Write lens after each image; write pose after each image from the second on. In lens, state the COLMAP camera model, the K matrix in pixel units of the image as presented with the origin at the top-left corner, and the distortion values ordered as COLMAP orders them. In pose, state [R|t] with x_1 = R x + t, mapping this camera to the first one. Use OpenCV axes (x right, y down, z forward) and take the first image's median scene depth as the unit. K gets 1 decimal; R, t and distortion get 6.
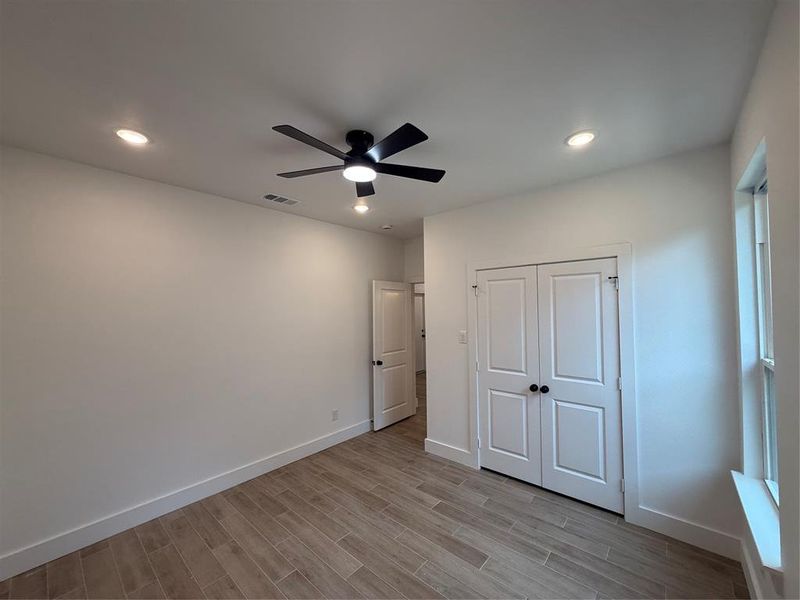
lens RADIAL K [[318.0, 0, 398.5], [0, 318.0, 301.0], [0, 0, 1]] dist [-0.000398, -0.000051]
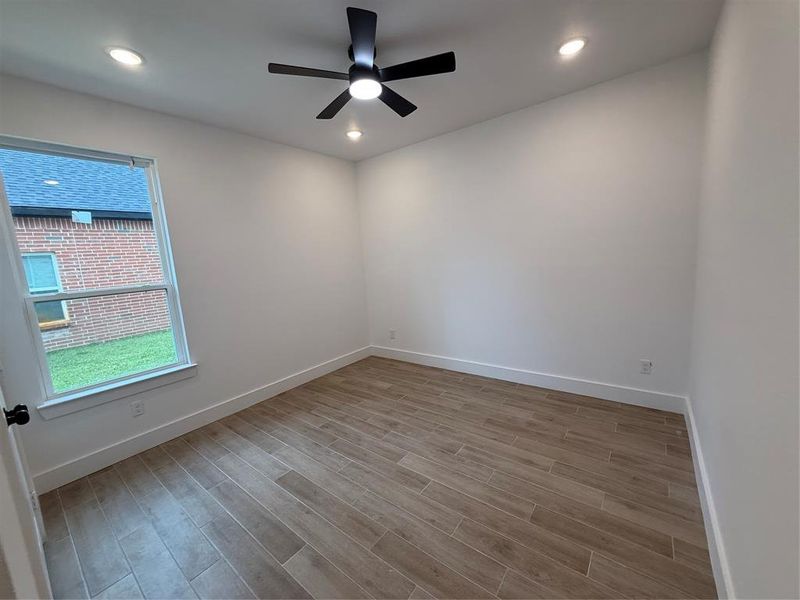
lens RADIAL K [[318.0, 0, 398.5], [0, 318.0, 301.0], [0, 0, 1]] dist [-0.000398, -0.000051]
pose [[-0.995386, 0.084738, -0.045002, -0.094635], [0.078858, 0.989713, 0.119374, 0.124475], [0.054655, 0.115275, -0.991829, 1.661351]]
